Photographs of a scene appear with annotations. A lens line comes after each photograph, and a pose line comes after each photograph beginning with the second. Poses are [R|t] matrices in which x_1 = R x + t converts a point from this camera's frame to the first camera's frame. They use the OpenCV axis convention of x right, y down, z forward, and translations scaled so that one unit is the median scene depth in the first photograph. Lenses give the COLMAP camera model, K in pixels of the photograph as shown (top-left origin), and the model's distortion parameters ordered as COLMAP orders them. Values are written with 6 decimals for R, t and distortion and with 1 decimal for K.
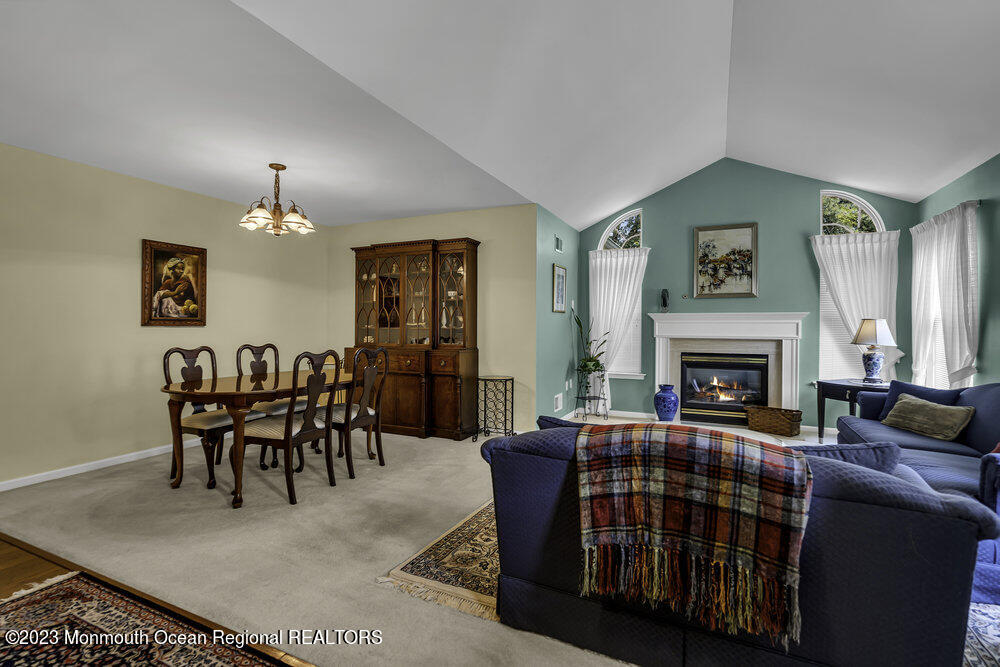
lens RADIAL K [[460.4, 0, 493.6], [0, 460.4, 328.3], [0, 0, 1]] dist [-0.005588, 0.002886]
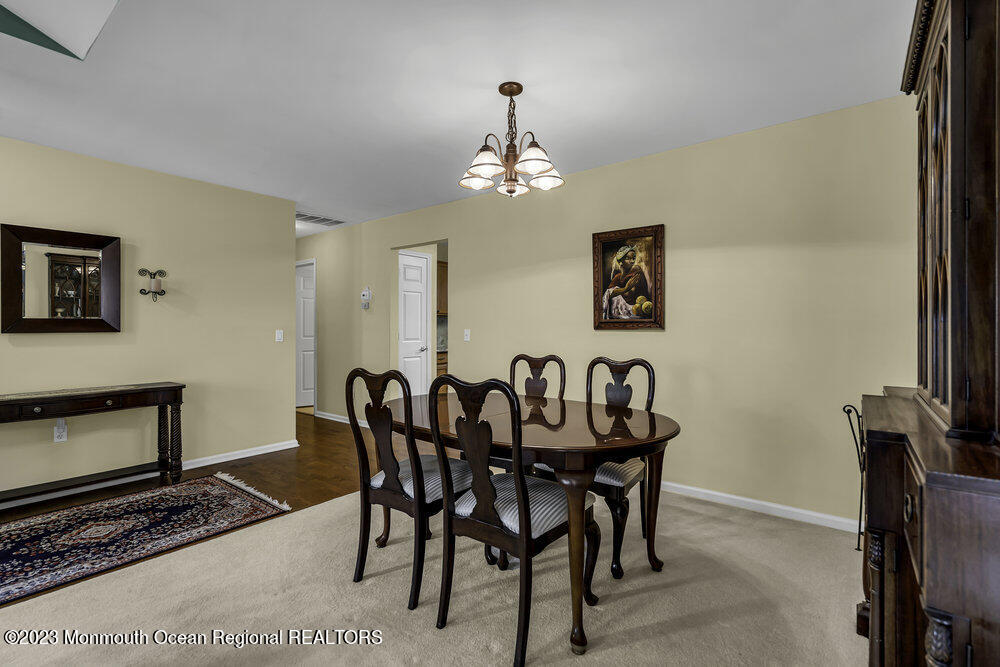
lens RADIAL K [[460.4, 0, 494.5], [0, 460.4, 320.9], [0, 0, 1]] dist [-0.005588, 0.002886]
pose [[-0.210382, -0.017577, -0.977461, 0.156066], [-0.010819, 0.999819, -0.015650, -0.005720], [0.977559, 0.007283, -0.210534, 0.977962]]
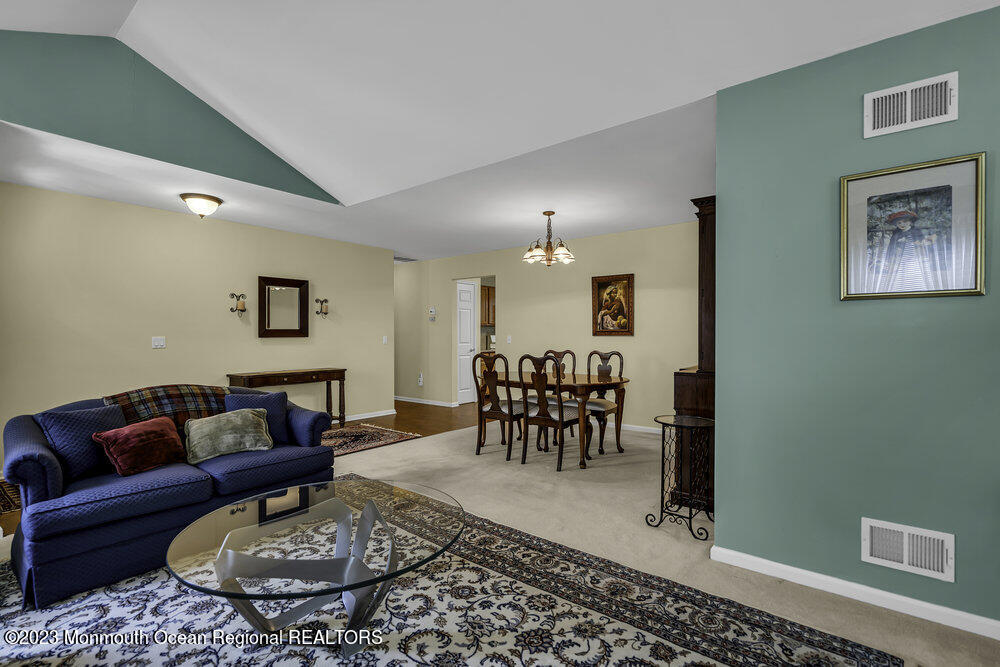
lens RADIAL K [[460.4, 0, 498.7], [0, 460.4, 333.6], [0, 0, 1]] dist [-0.005588, 0.002886]
pose [[-0.211477, -0.004912, -0.977371, 0.727403], [-0.010840, 0.999938, -0.002680, -0.004365], [0.977323, 0.010028, -0.211517, 0.996100]]
